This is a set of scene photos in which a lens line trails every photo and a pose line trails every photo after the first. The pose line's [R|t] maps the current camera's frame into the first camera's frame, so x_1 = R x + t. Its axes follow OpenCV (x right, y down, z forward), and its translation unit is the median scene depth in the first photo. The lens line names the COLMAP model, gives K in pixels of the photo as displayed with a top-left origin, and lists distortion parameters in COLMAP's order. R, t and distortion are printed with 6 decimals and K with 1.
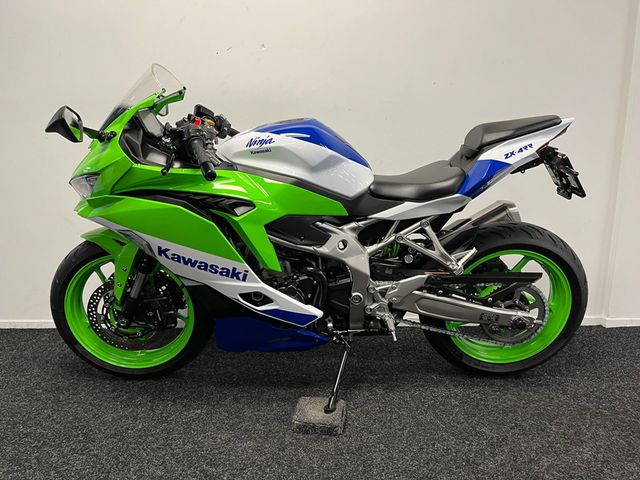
lens RADIAL K [[479.4, 0, 324.3], [0, 479.4, 236.9], [0, 0, 1]] dist [0.079873, -0.102453]
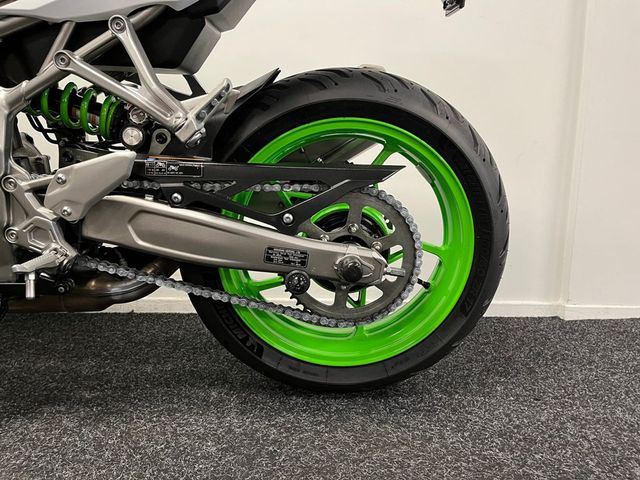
lens RADIAL K [[479.4, 0, 324.3], [0, 479.4, 236.9], [0, 0, 1]] dist [0.079873, -0.102453]
pose [[0.999662, 0.019374, 0.017342, 0.377174], [-0.018268, 0.997920, -0.061830, 0.179151], [-0.018503, 0.061492, 0.997936, 0.558626]]
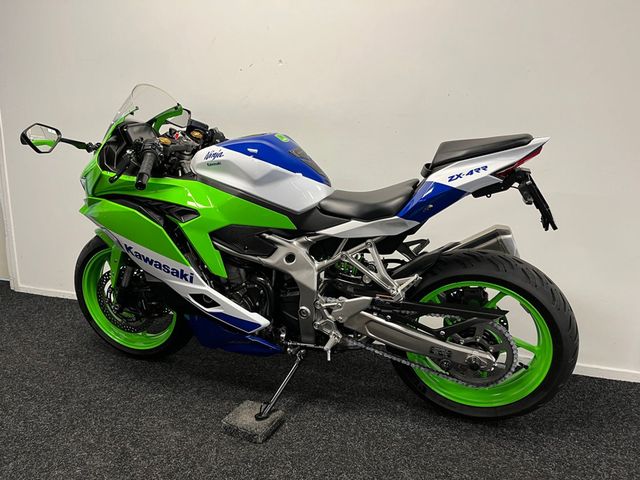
lens RADIAL K [[479.4, 0, 324.3], [0, 479.4, 236.9], [0, 0, 1]] dist [0.079873, -0.102453]
pose [[0.945444, 0.081249, -0.315490, 0.413426], [-0.084148, 0.996443, 0.004447, -0.037612], [0.314729, 0.022343, 0.948919, 0.058010]]
